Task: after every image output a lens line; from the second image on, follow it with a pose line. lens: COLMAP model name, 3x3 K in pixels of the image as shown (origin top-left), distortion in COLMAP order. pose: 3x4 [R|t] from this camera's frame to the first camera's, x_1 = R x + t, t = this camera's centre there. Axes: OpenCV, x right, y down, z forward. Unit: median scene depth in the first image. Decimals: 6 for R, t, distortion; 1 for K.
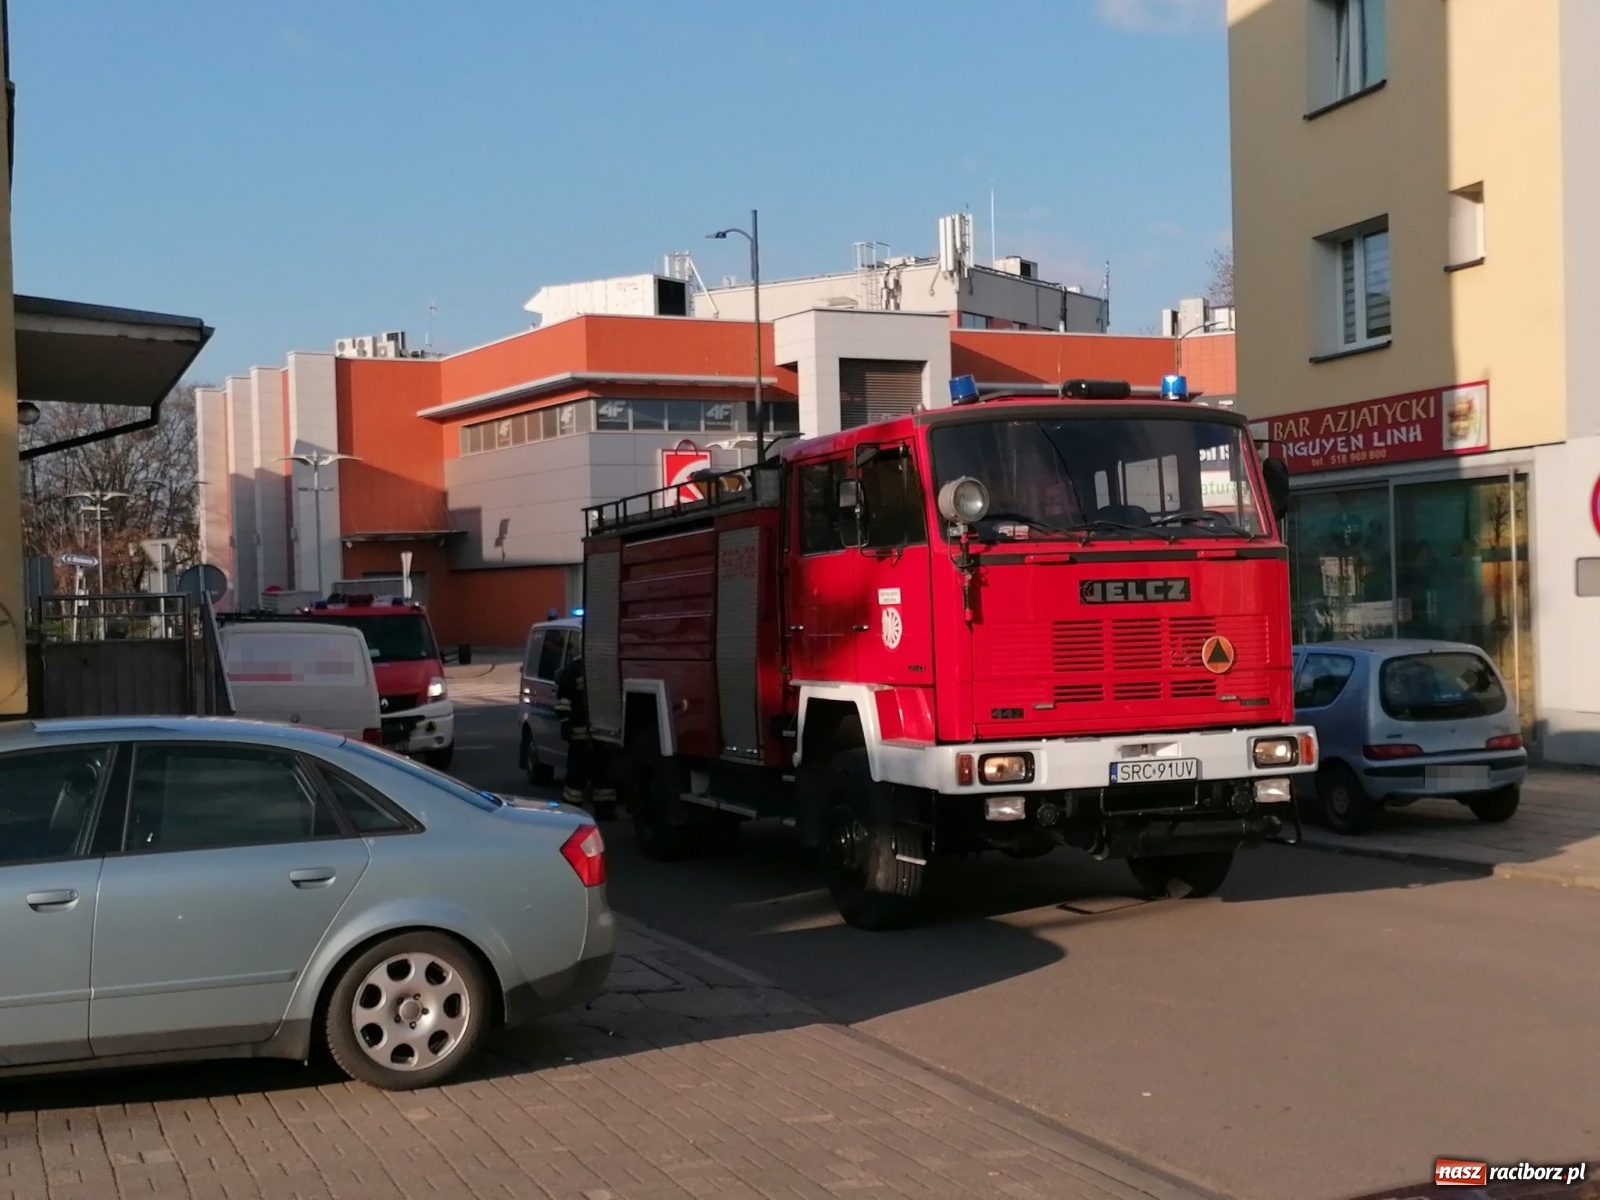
lens RADIAL K [[2094.1, 0, 799.3], [0, 2094.1, 607.9], [0, 0, 1]] dist [0.078661, -0.000570]
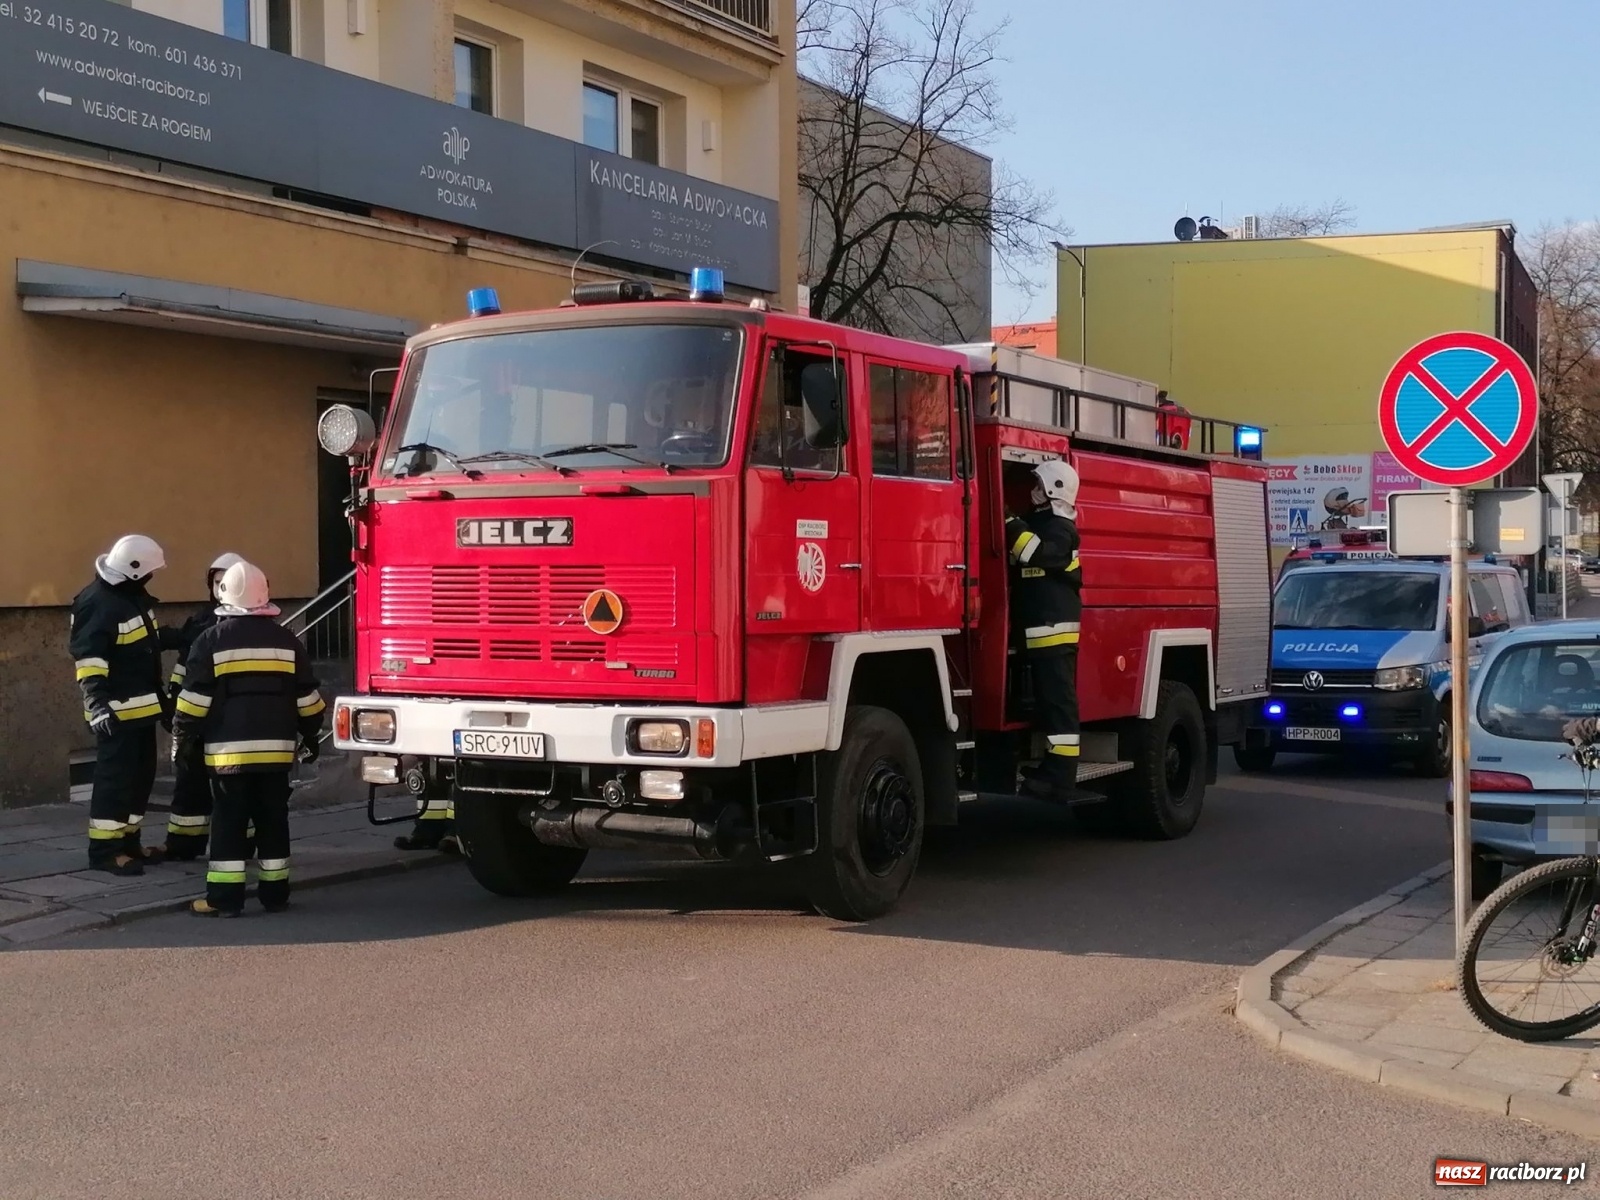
lens RADIAL K [[2094.1, 0, 799.3], [0, 2094.1, 607.9], [0, 0, 1]] dist [0.078661, -0.000570]
pose [[0.641971, 0.041597, -0.765600, 0.850122], [-0.018402, 0.999076, 0.038852, -0.012100], [0.766508, -0.010853, 0.642143, 0.519979]]
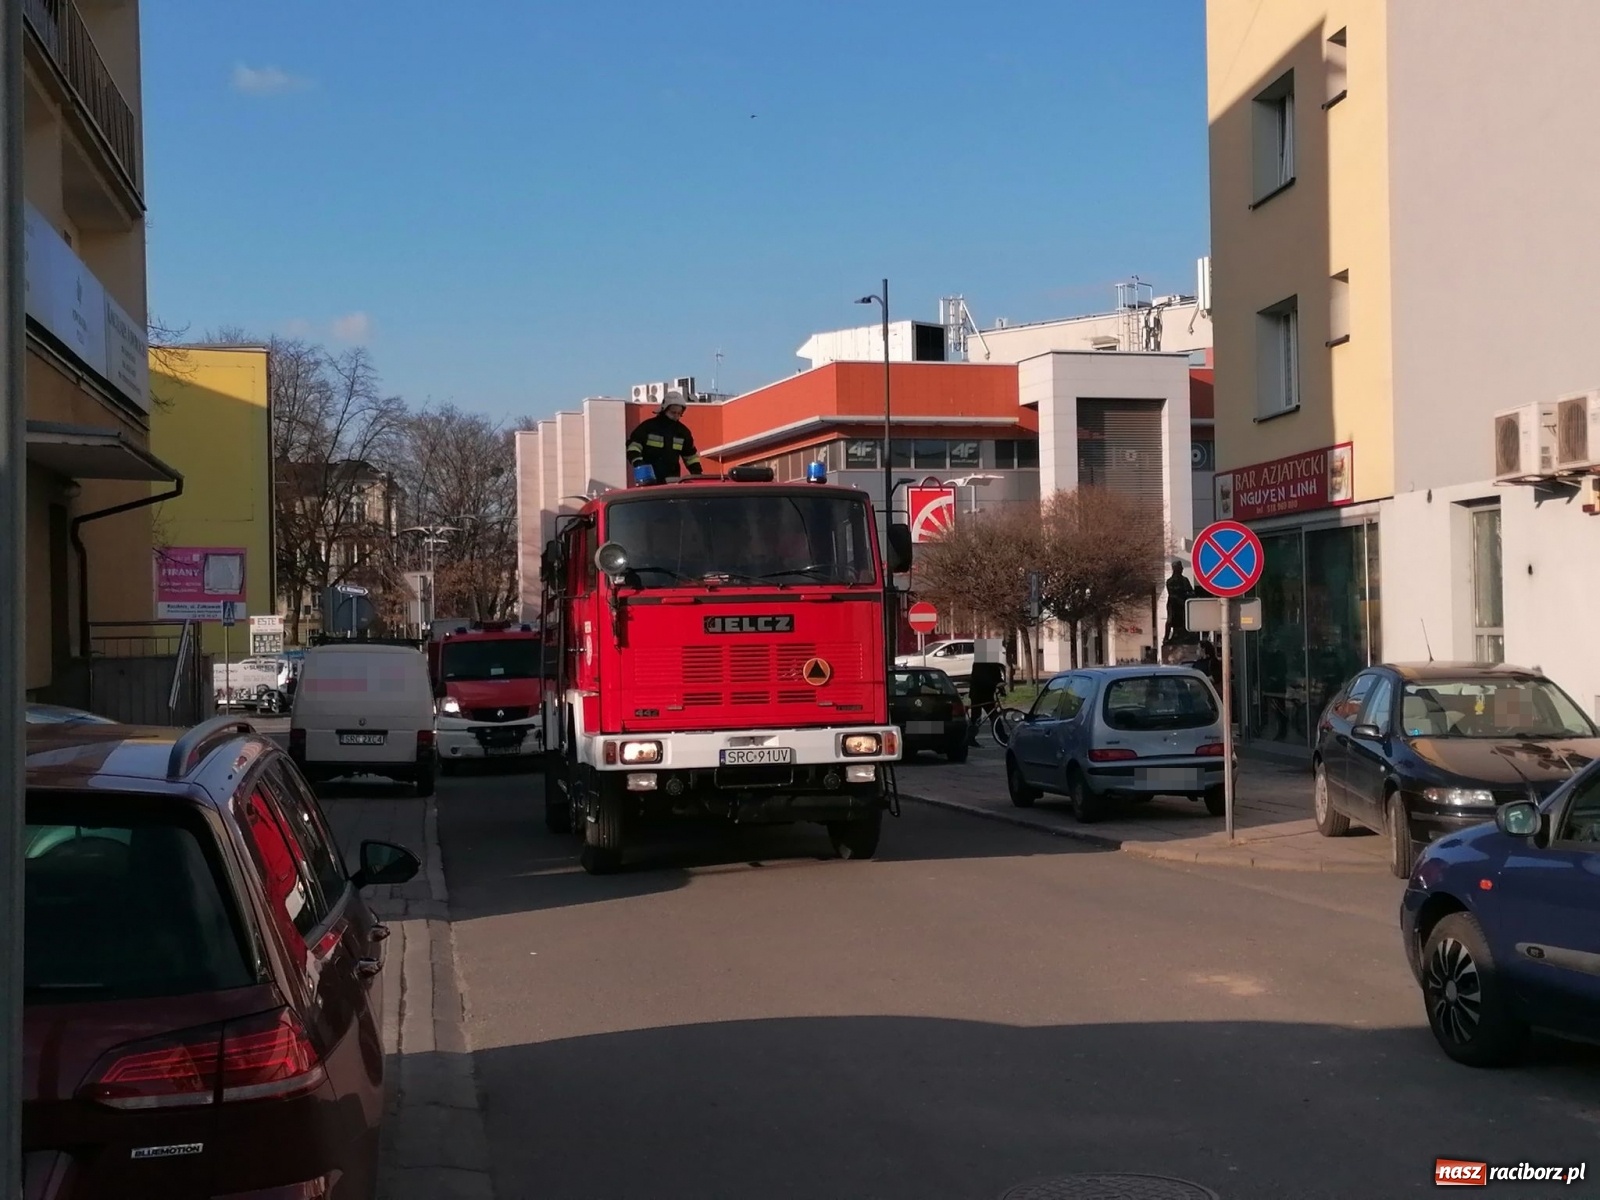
lens RADIAL K [[2094.1, 0, 799.3], [0, 2094.1, 607.9], [0, 0, 1]] dist [0.078661, -0.000570]
pose [[0.983595, 0.004747, -0.180331, 0.419203], [-0.007104, 0.999898, -0.012423, -0.001963], [0.180253, 0.013500, 0.983528, -0.316774]]
